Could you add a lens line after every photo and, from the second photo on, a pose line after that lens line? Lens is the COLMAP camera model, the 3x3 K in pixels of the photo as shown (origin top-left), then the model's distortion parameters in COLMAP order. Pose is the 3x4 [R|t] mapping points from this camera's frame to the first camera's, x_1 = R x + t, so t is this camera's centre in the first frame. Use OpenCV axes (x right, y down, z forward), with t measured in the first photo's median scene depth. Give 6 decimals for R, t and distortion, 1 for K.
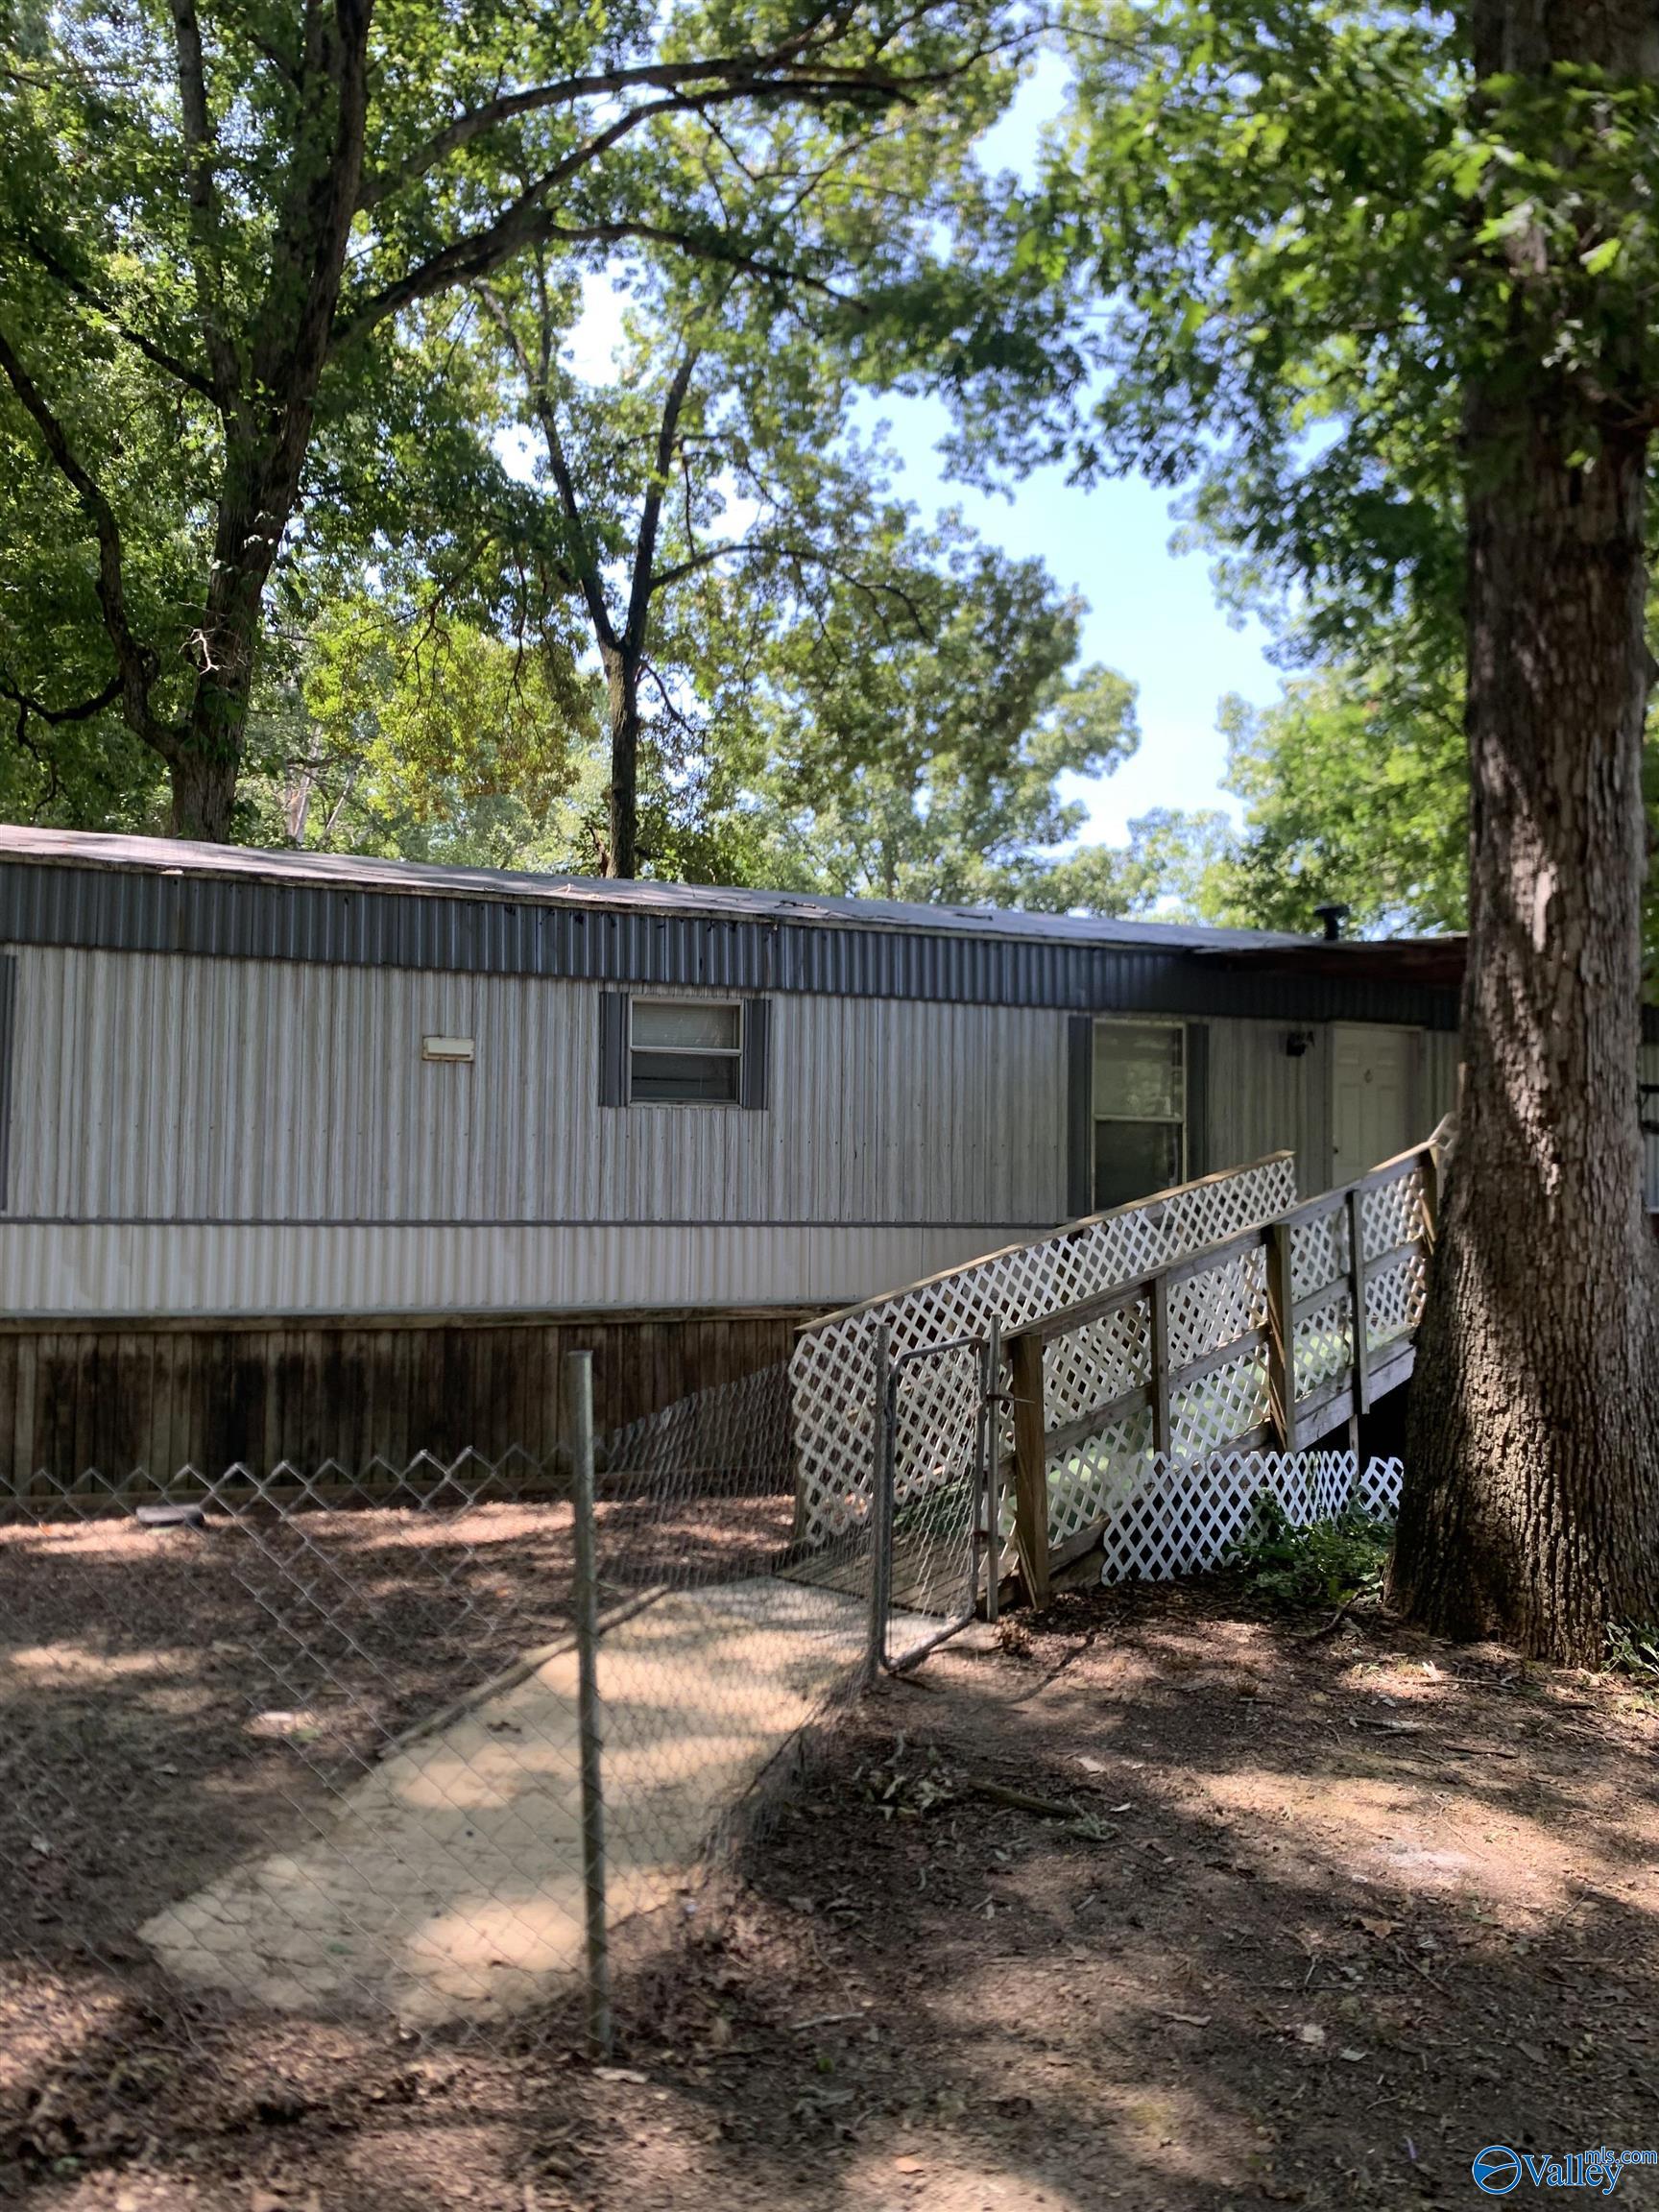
lens RADIAL K [[1689.7, 0, 833.3], [0, 1689.7, 1129.1], [0, 0, 1]] dist [0.021796, -0.032229]
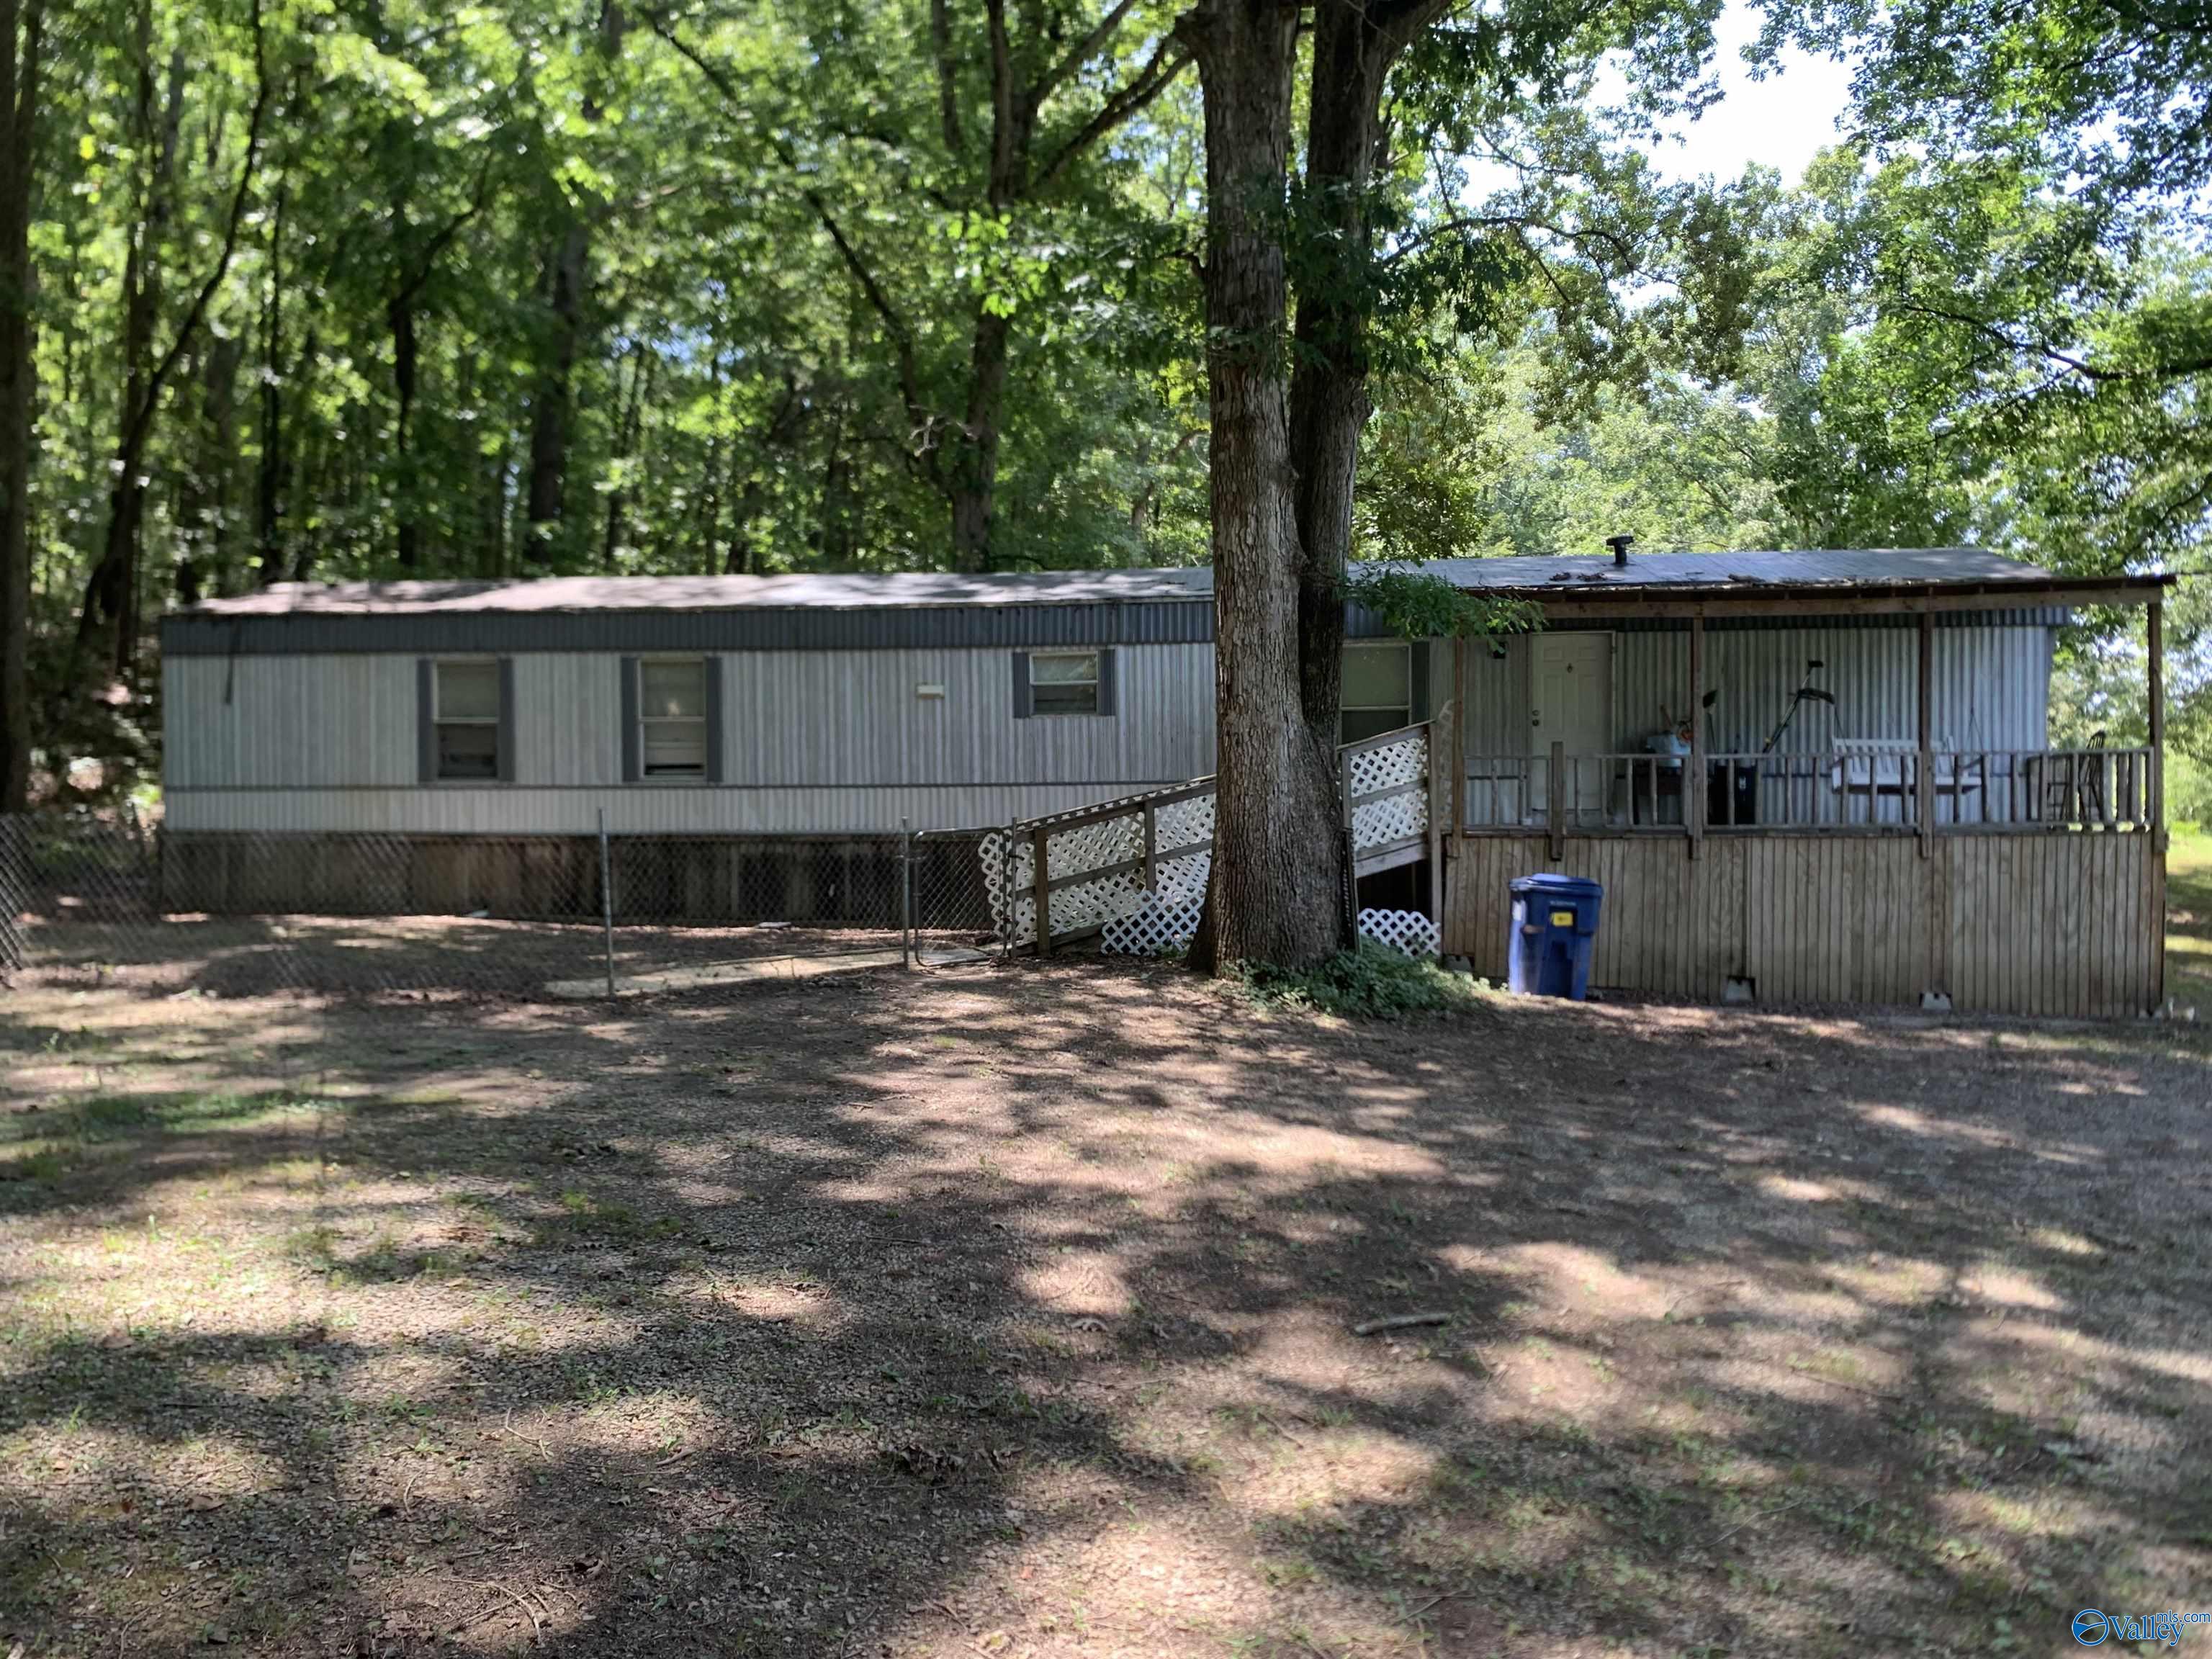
lens RADIAL K [[1689.7, 0, 1112.0], [0, 1689.7, 826.0], [0, 0, 1]] dist [0.021796, -0.032229]
pose [[0.886473, -0.012120, -0.462622, 0.820310], [0.041390, 0.997727, 0.053172, 0.010539], [0.460926, -0.066283, 0.884960, -0.561639]]
